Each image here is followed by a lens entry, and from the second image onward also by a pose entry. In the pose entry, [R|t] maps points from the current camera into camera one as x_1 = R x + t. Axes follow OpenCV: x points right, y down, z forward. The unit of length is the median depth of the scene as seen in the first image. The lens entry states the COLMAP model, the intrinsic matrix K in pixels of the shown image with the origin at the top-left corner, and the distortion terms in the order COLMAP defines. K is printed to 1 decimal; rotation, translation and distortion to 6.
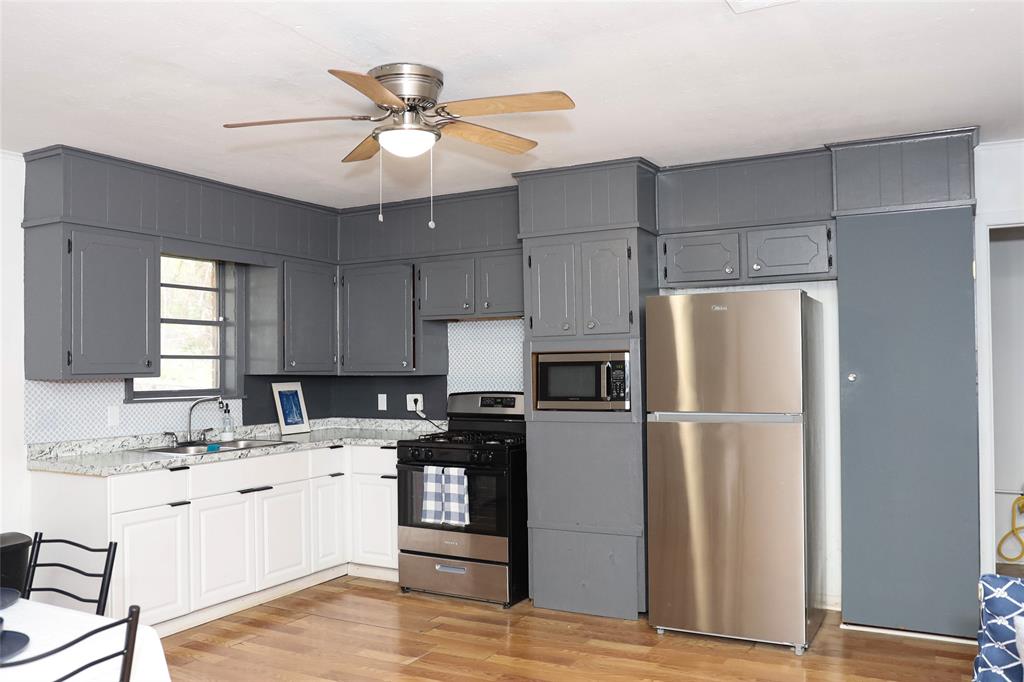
lens RADIAL K [[847.7, 0, 502.6], [0, 847.7, 345.6], [0, 0, 1]] dist [-0.089450, 0.075917]
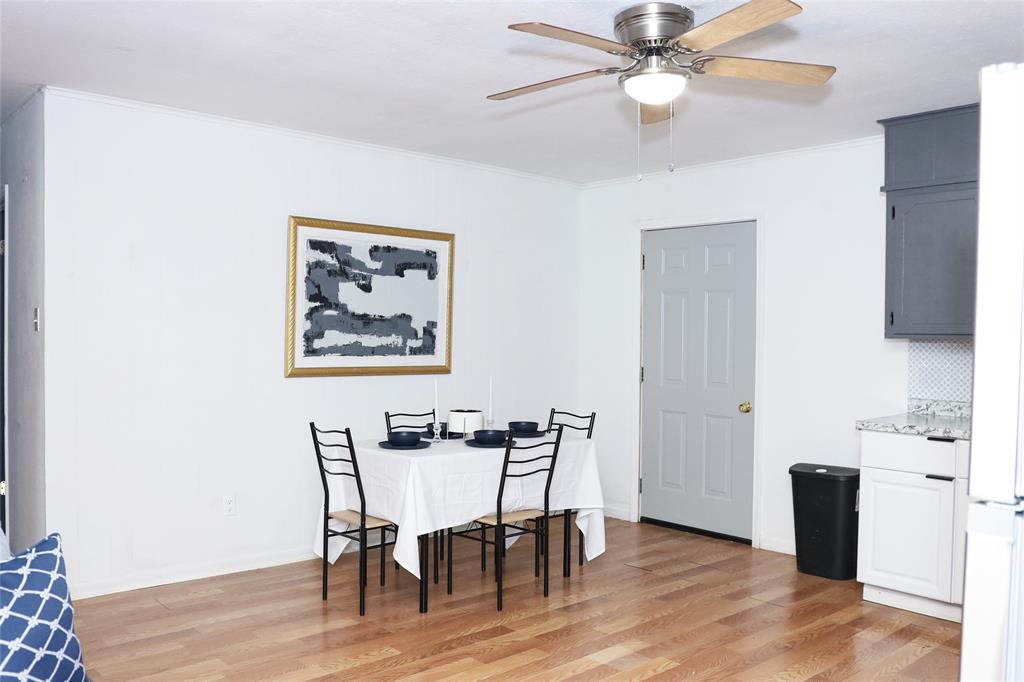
lens RADIAL K [[847.7, 0, 502.6], [0, 847.7, 345.6], [0, 0, 1]] dist [-0.089450, 0.075917]
pose [[-0.335382, 0.025711, -0.941731, 0.558437], [0.015382, 0.999644, 0.021814, 0.016357], [0.941957, -0.007170, -0.335658, 0.769921]]
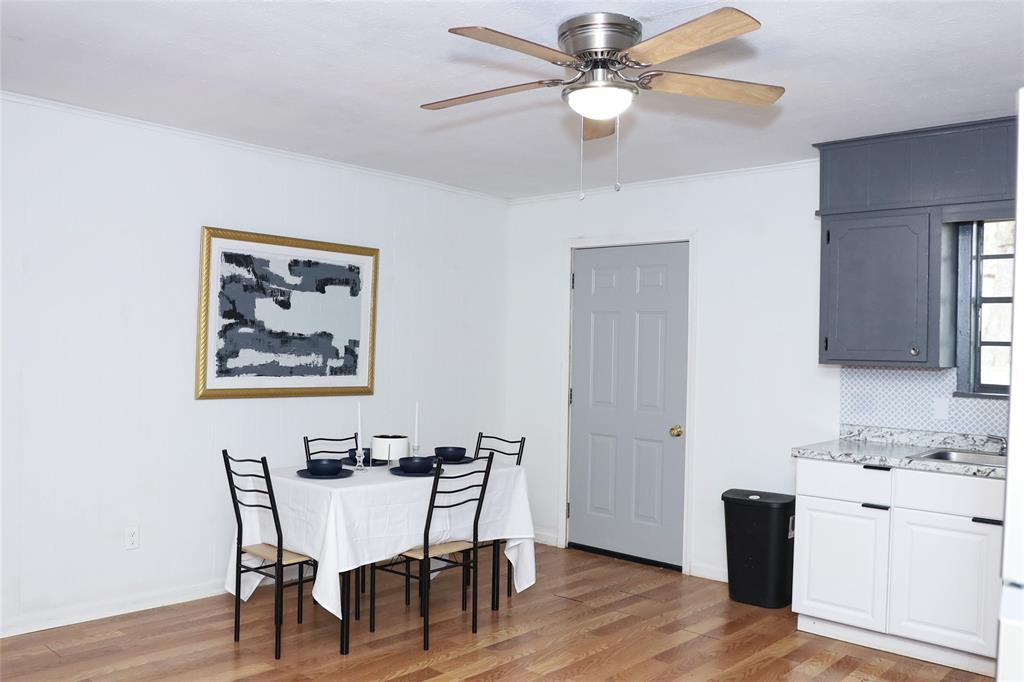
lens RADIAL K [[847.7, 0, 502.6], [0, 847.7, 345.6], [0, 0, 1]] dist [-0.089450, 0.075917]
pose [[-0.242395, 0.008488, -0.970141, 0.520535], [0.004201, 0.999962, 0.007699, 0.006546], [0.970169, -0.002209, -0.242421, 0.744841]]
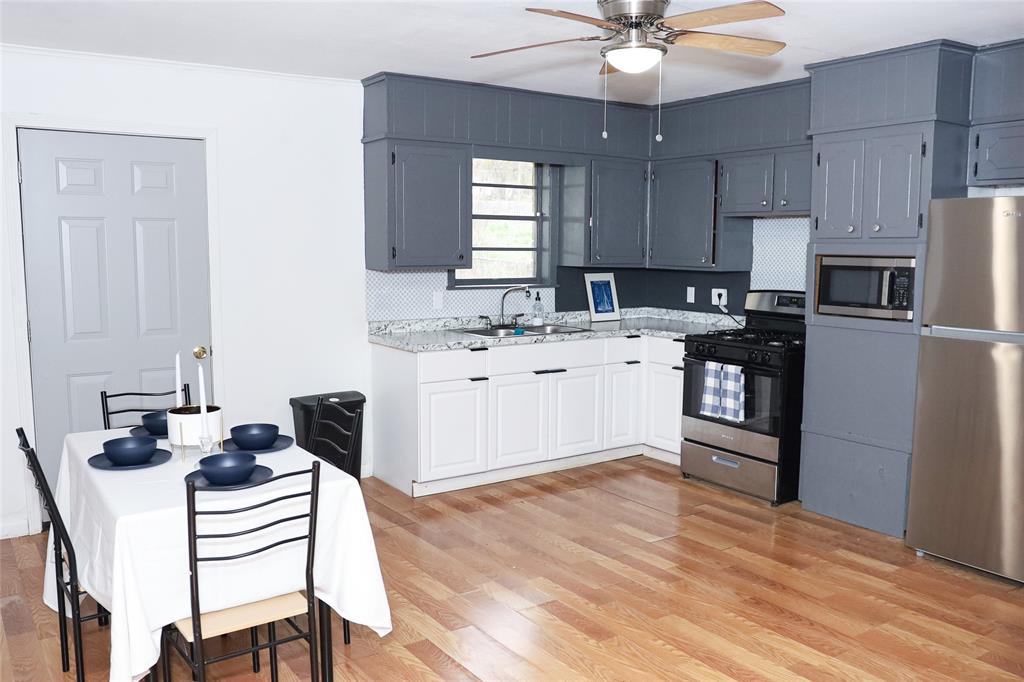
lens RADIAL K [[847.7, 0, 502.6], [0, 847.7, 345.6], [0, 0, 1]] dist [-0.089450, 0.075917]
pose [[0.890677, 0.070885, -0.449076, 0.154465], [-0.004670, 0.989145, 0.146871, -0.028184], [0.454612, -0.128717, 0.881340, -0.021048]]
